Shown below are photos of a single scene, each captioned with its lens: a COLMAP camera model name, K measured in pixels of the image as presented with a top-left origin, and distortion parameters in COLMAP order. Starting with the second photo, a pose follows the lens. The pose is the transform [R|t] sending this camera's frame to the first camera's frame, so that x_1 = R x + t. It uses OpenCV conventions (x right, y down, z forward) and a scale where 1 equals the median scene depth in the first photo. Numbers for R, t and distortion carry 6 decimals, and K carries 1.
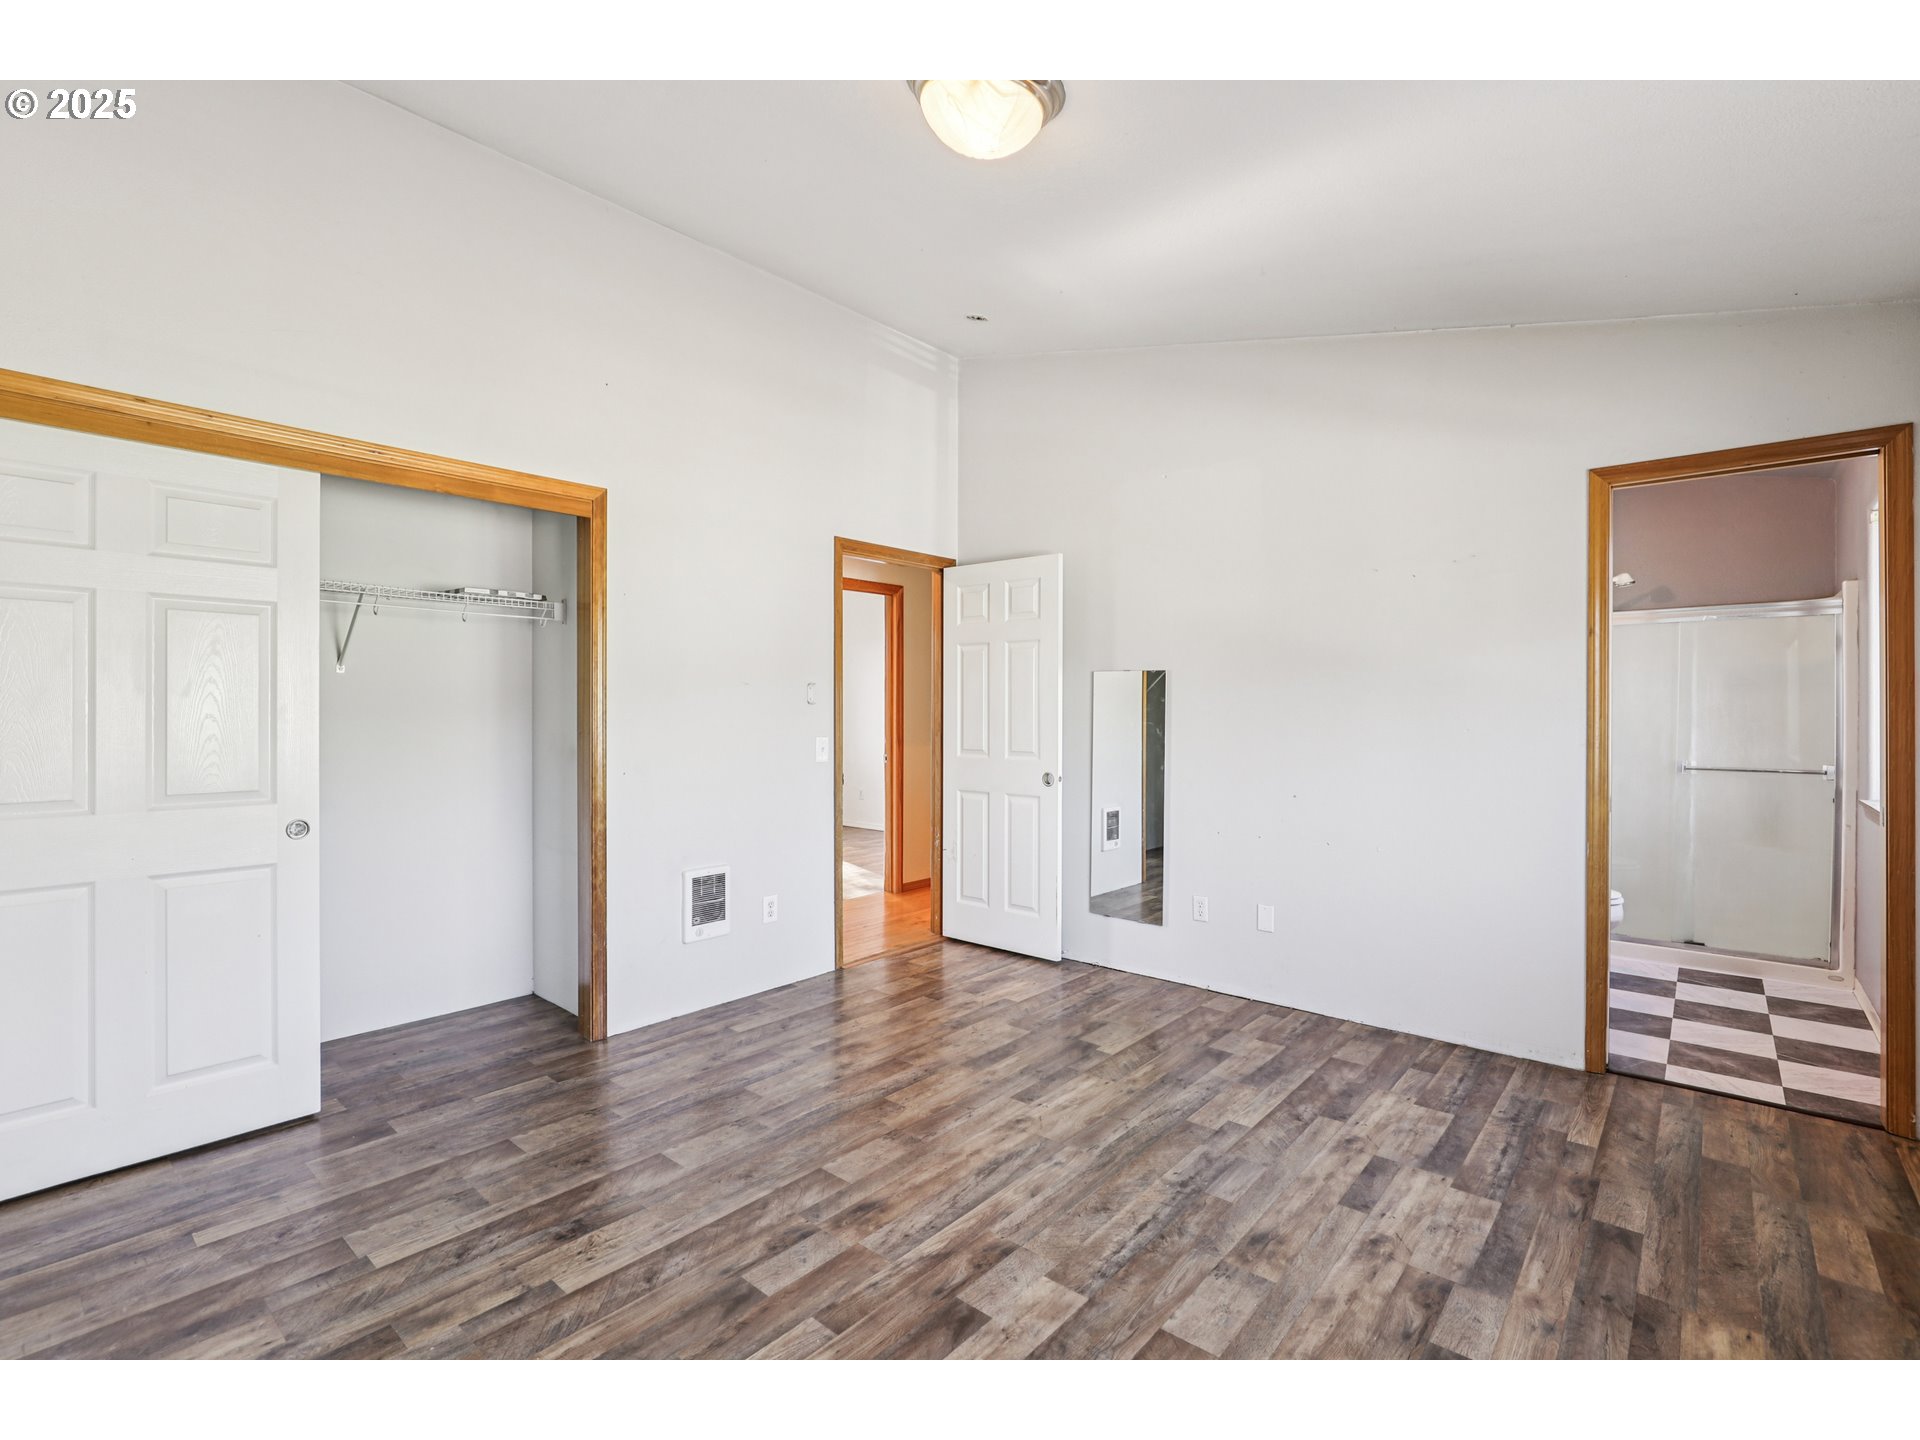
lens RADIAL K [[888.2, 0, 953.4], [0, 888.2, 715.8], [0, 0, 1]] dist [-0.013708, 0.002766]
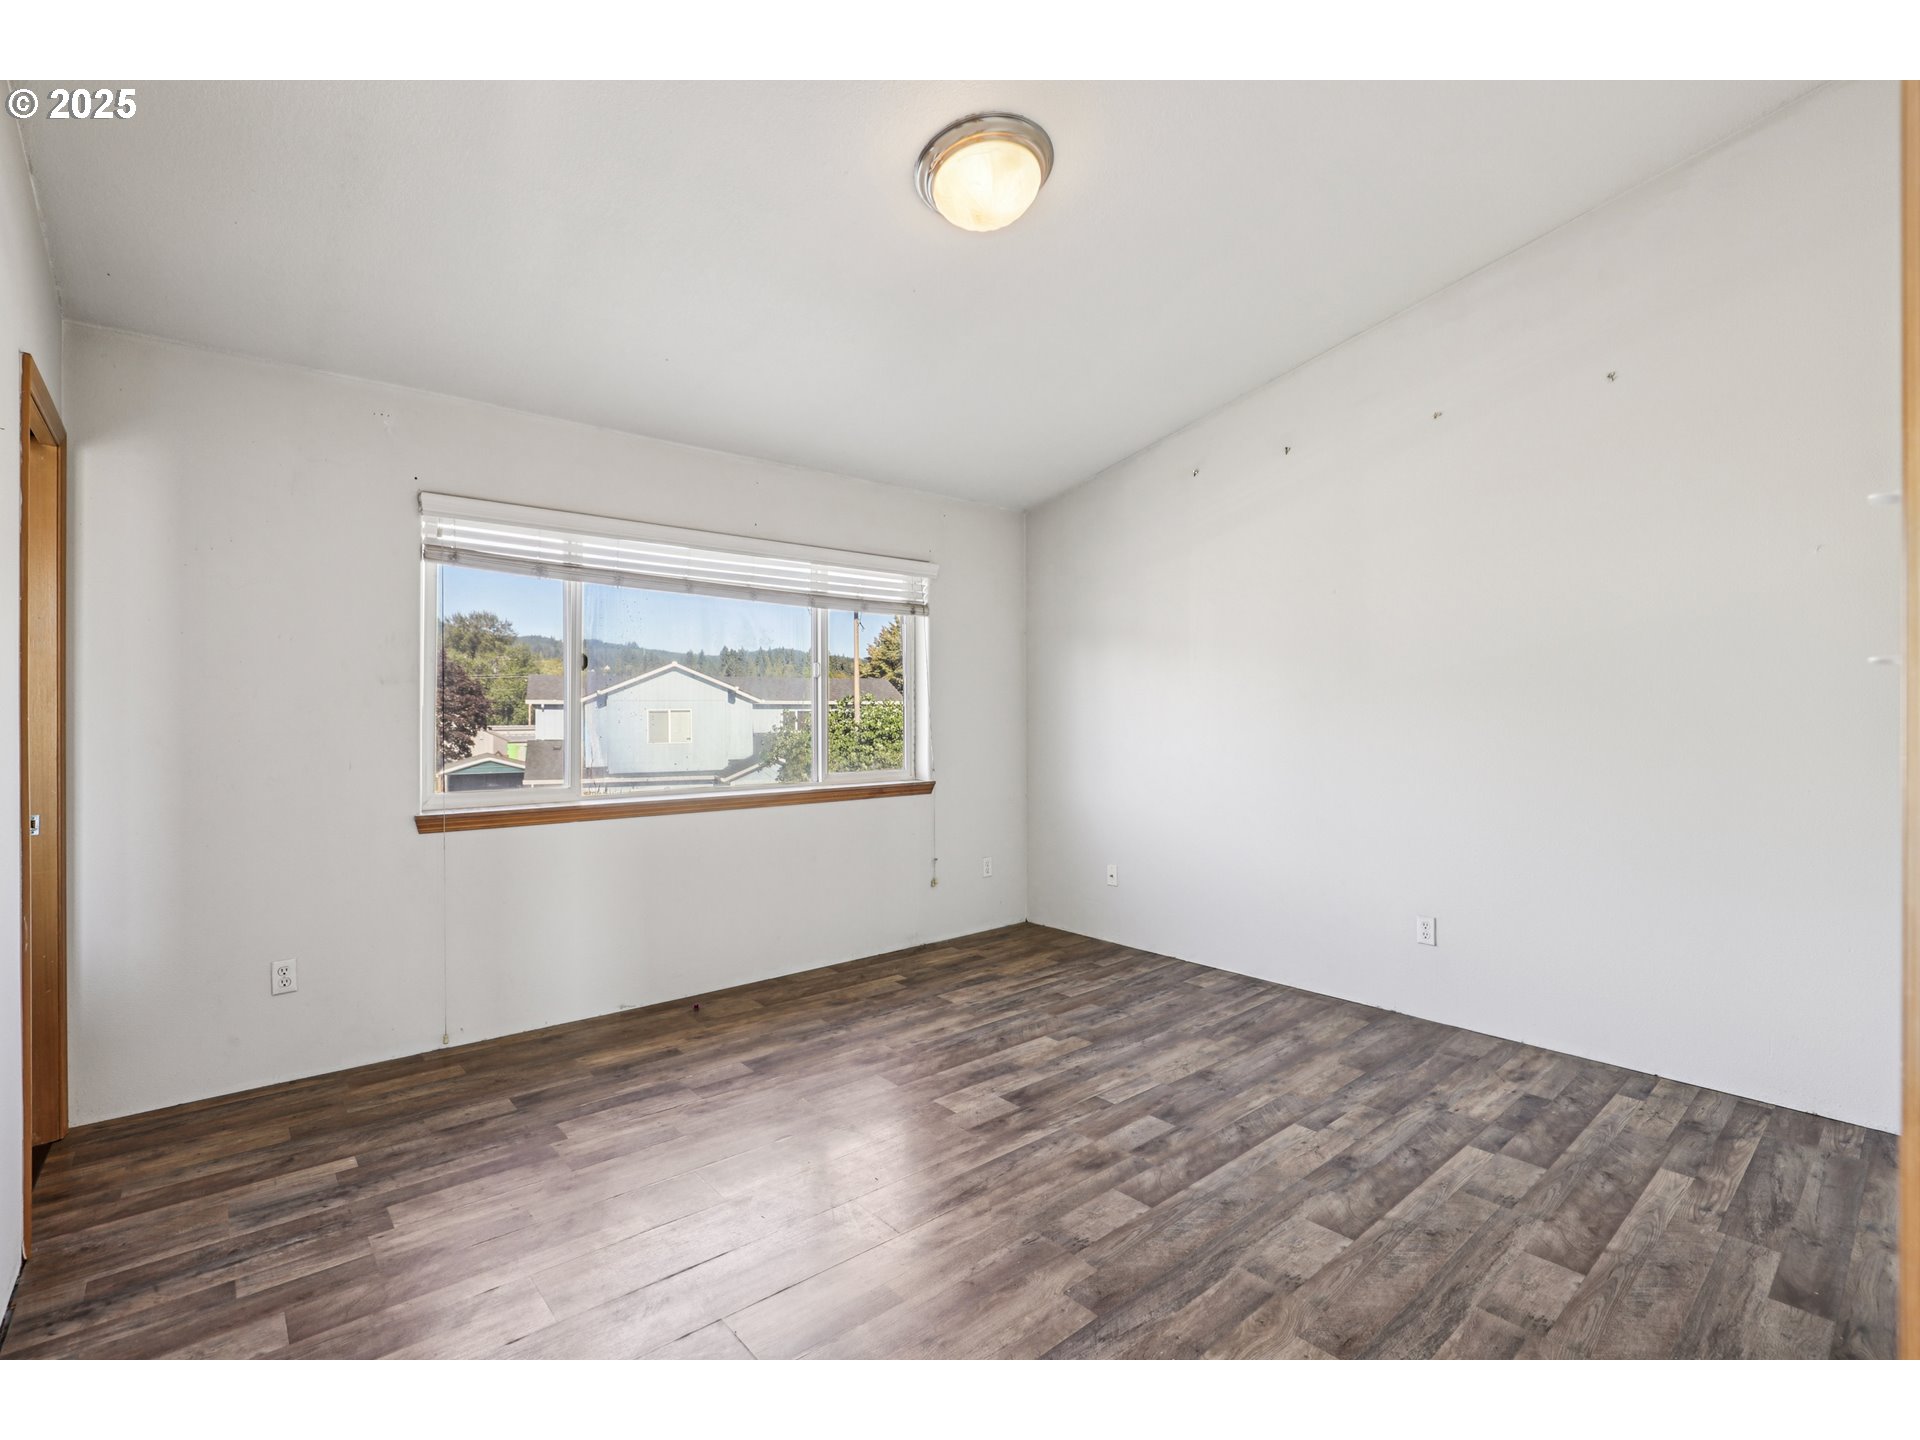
lens RADIAL K [[888.2, 0, 957.5], [0, 888.2, 711.3], [0, 0, 1]] dist [-0.013708, 0.002766]
pose [[-0.989972, 0.000191, 0.141265, -0.079049], [0.001180, 0.999975, 0.006917, -0.013810], [-0.141260, 0.007014, -0.989948, 1.910236]]
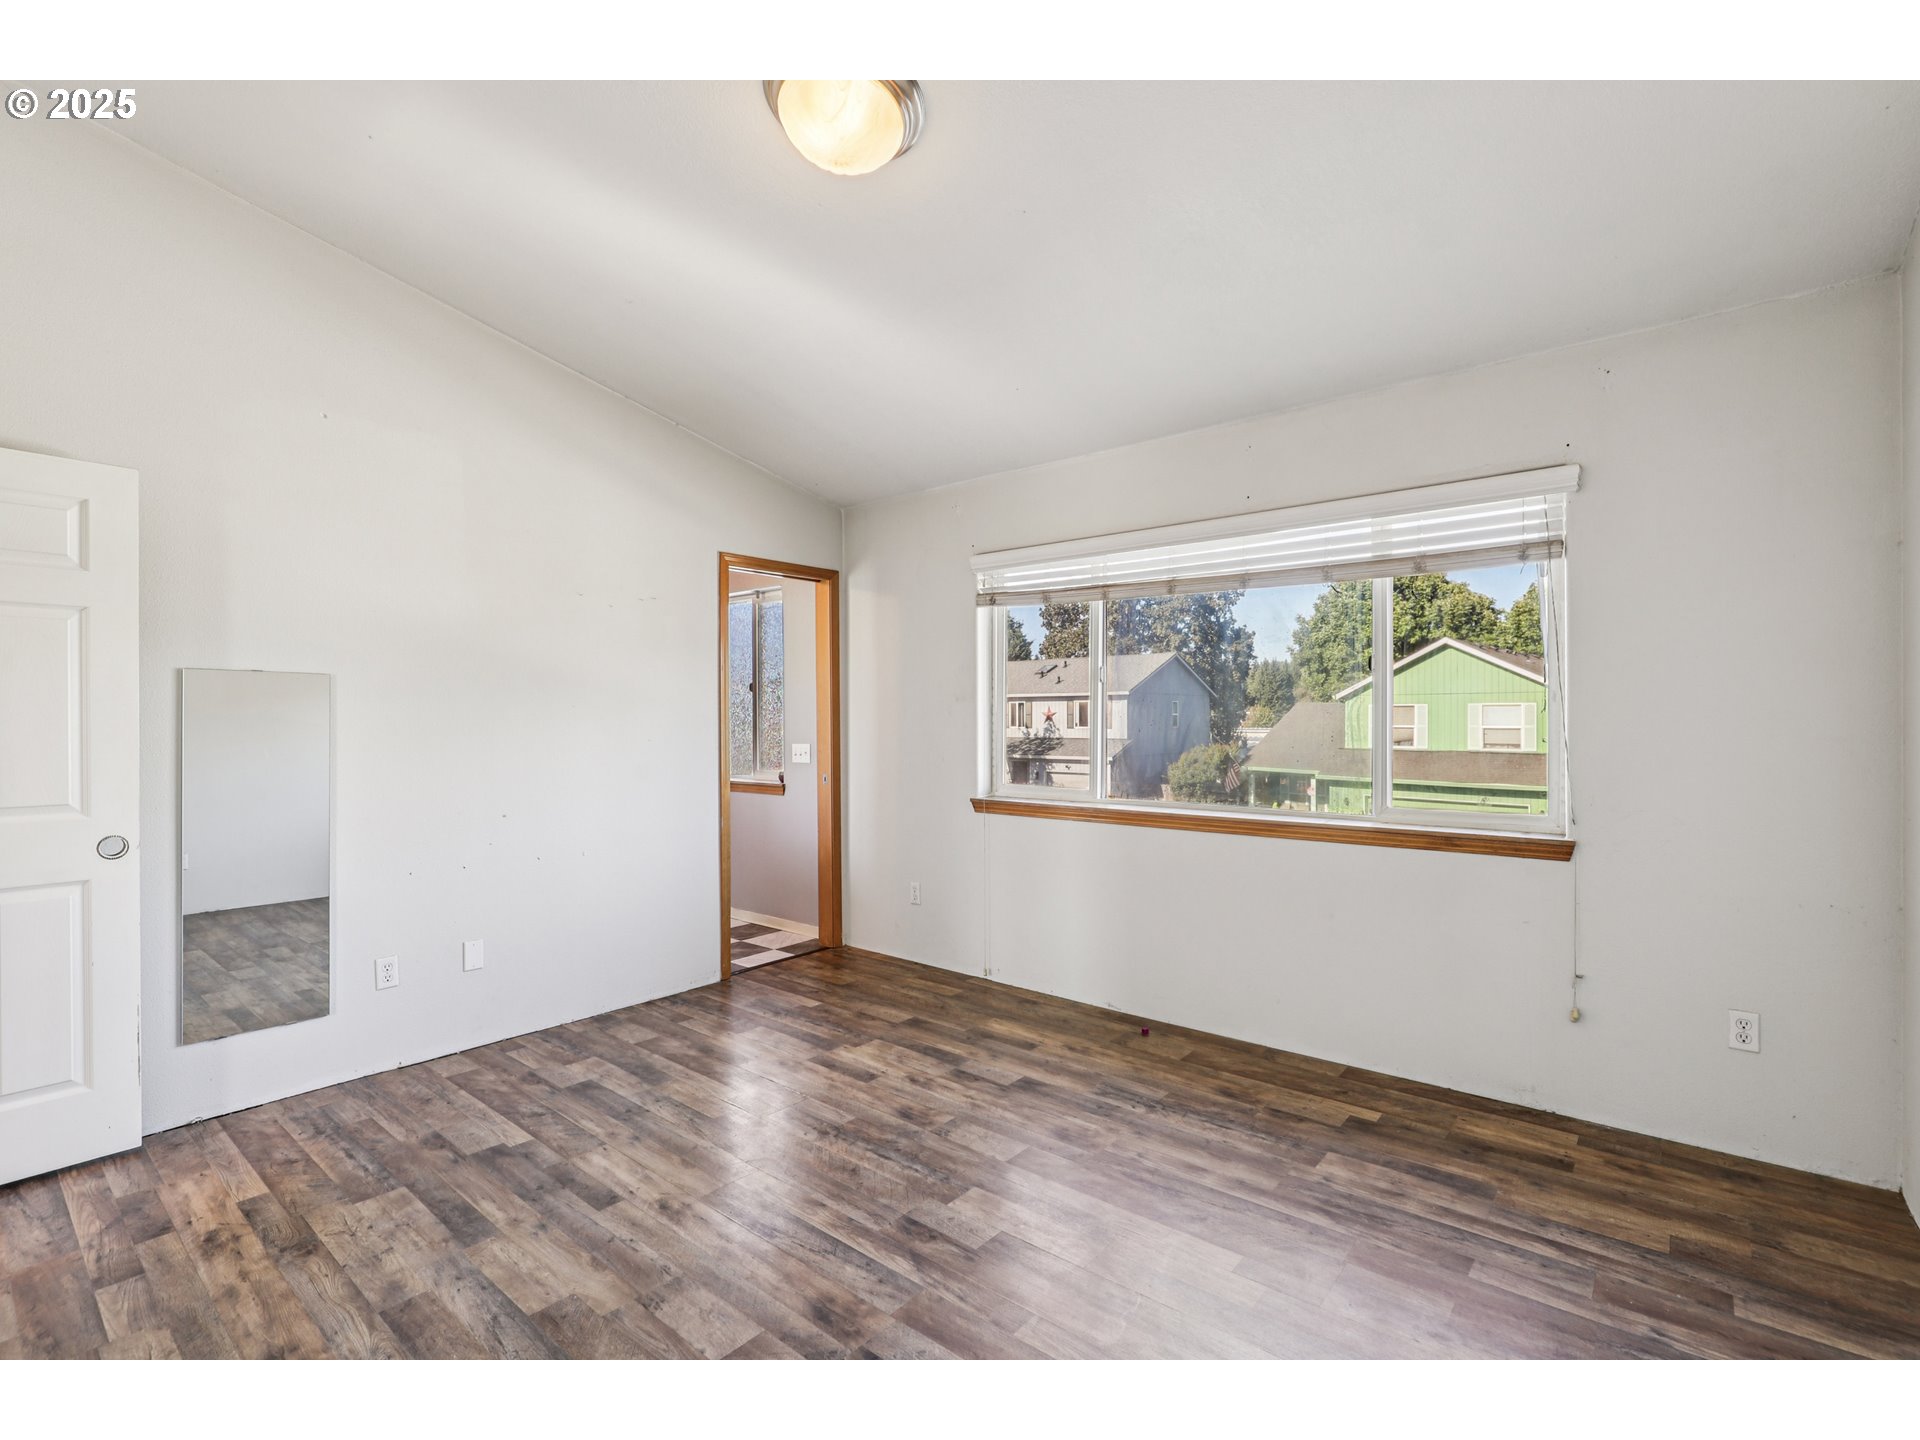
lens RADIAL K [[888.2, 0, 955.1], [0, 888.2, 722.2], [0, 0, 1]] dist [-0.013708, 0.002766]
pose [[-0.014771, -0.006106, 0.999872, -0.856860], [0.012307, 0.999904, 0.006288, -0.013974], [-0.999815, 0.012398, -0.014695, 0.796073]]
